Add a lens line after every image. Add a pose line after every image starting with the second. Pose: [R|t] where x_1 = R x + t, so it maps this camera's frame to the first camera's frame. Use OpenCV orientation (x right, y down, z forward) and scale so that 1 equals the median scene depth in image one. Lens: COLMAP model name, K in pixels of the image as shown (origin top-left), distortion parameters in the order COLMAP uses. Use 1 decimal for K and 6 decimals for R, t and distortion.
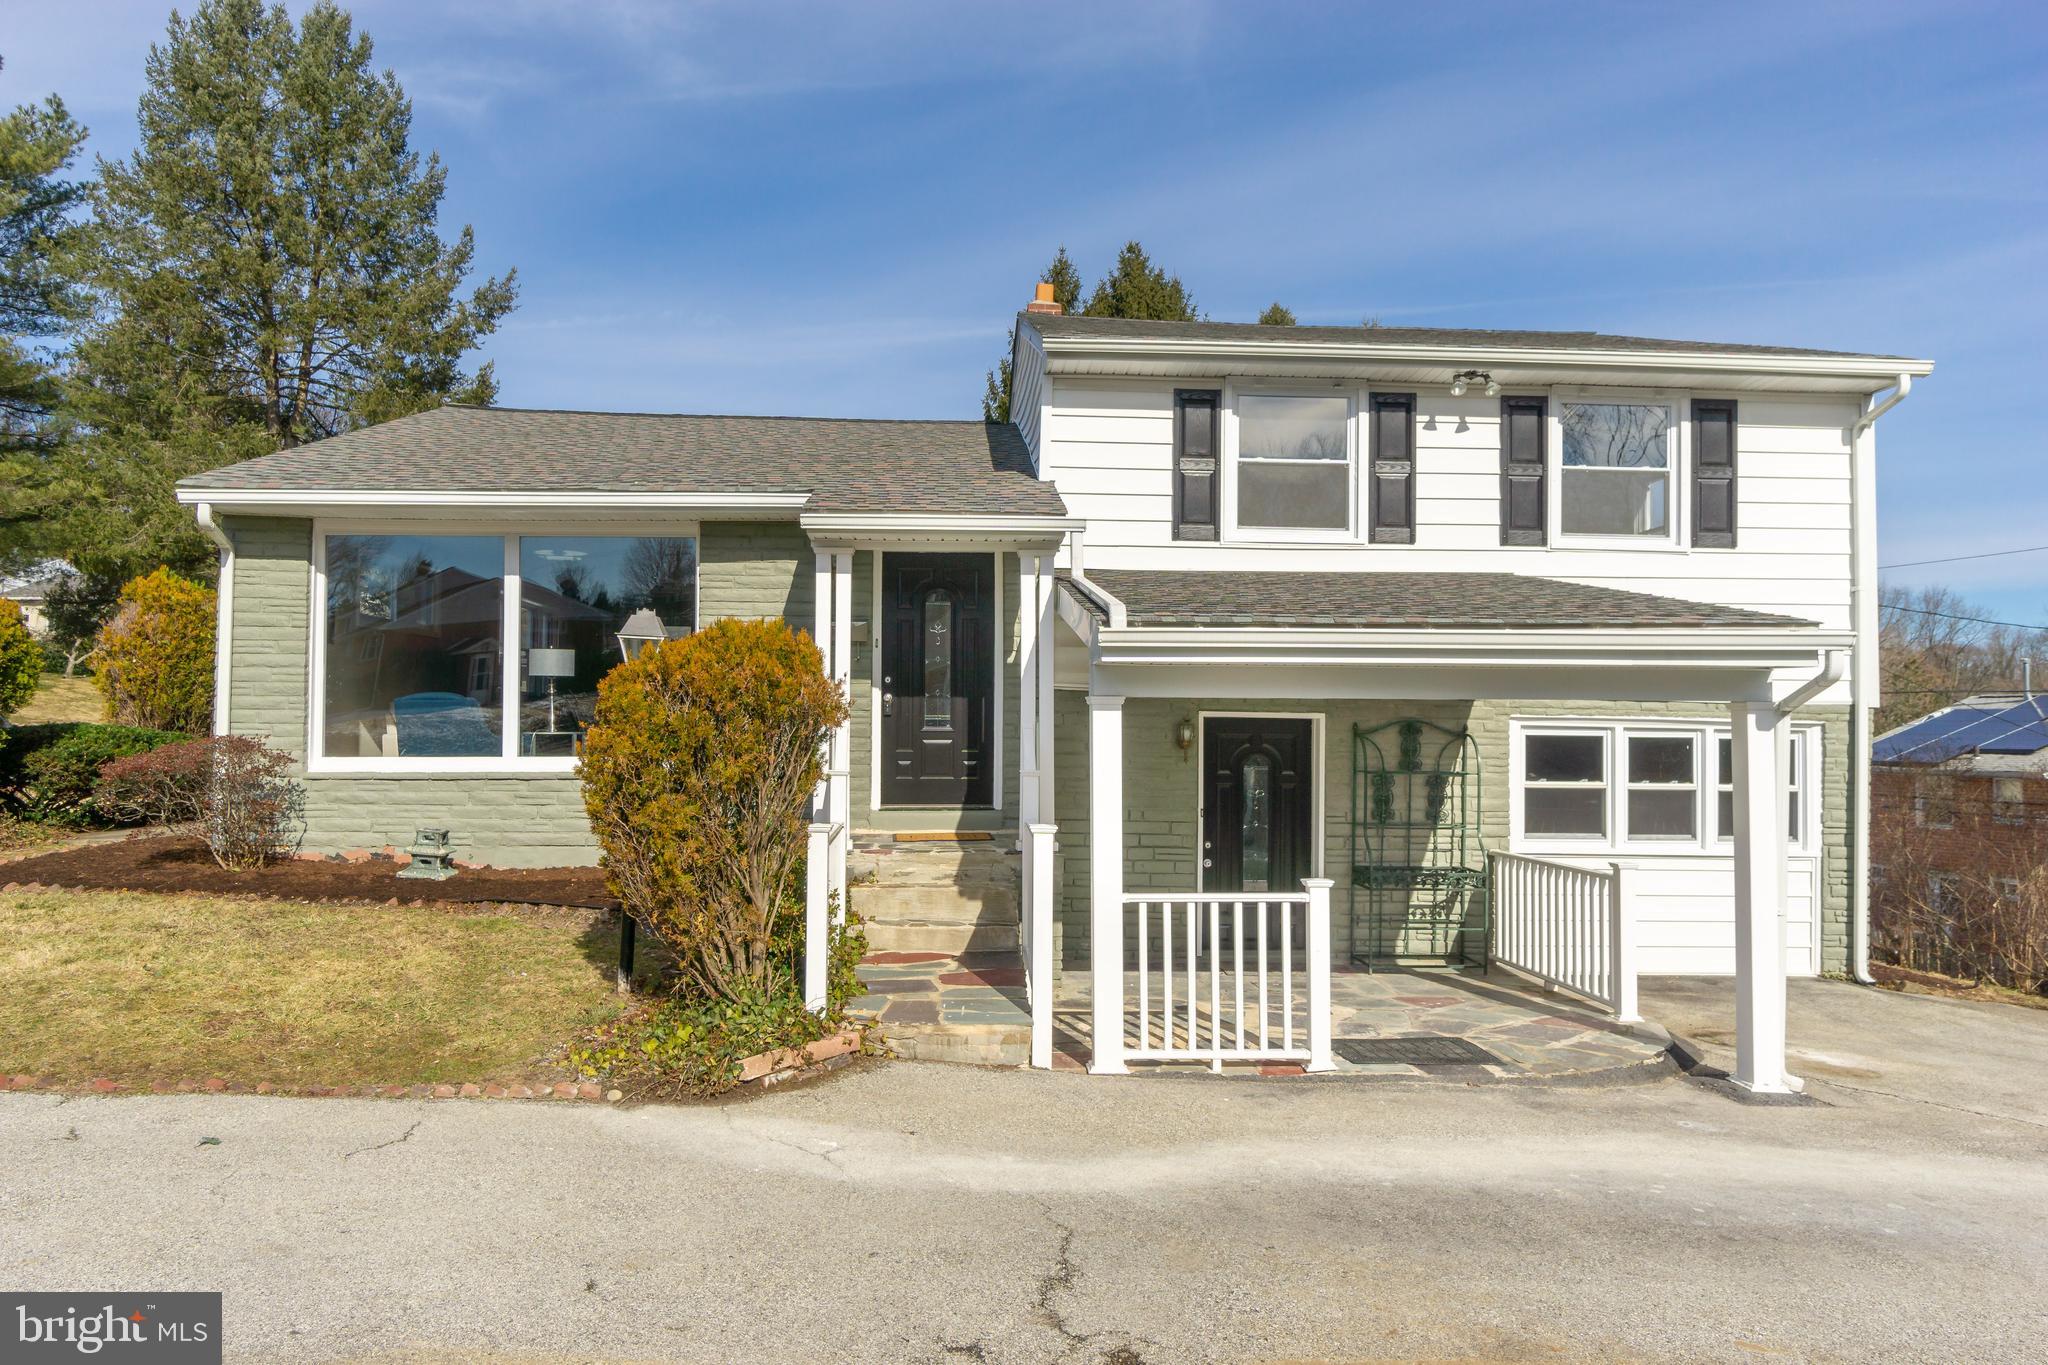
lens RADIAL K [[1288.1, 0, 1022.6], [0, 1288.1, 753.7], [0, 0, 1]] dist [0.000193, -0.000905]
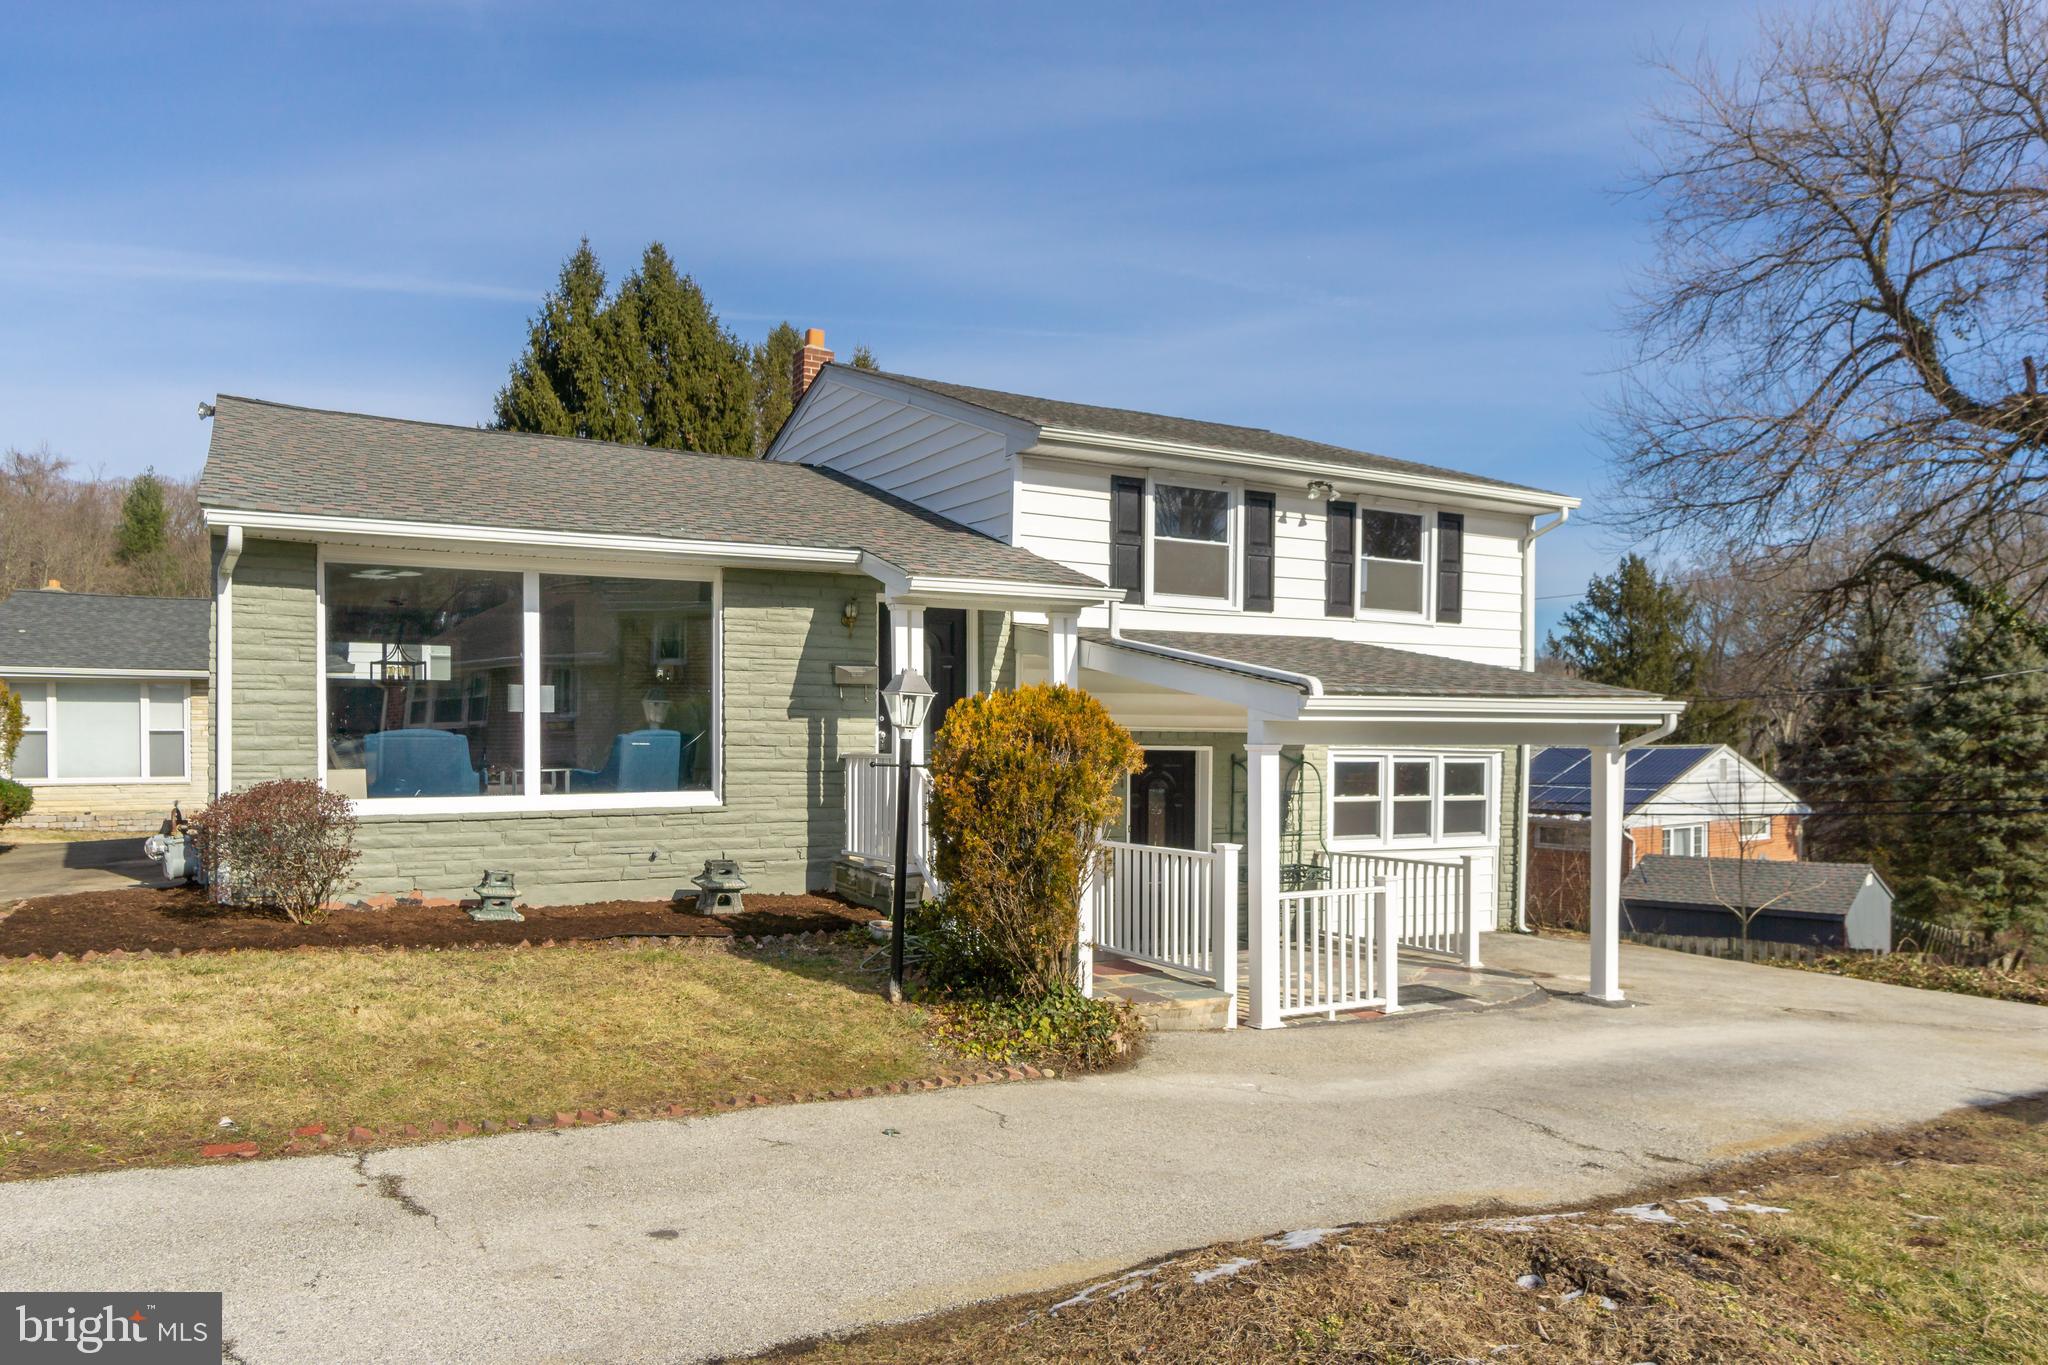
lens RADIAL K [[1240.1, 0, 1078.1], [0, 1240.1, 824.4], [0, 0, 1]] dist [0.001692, 0.000010]
pose [[0.911386, -0.030779, 0.410400, -0.416800], [0.011352, 0.998700, 0.049689, -0.018298], [-0.411396, -0.040627, 0.910551, -0.050475]]
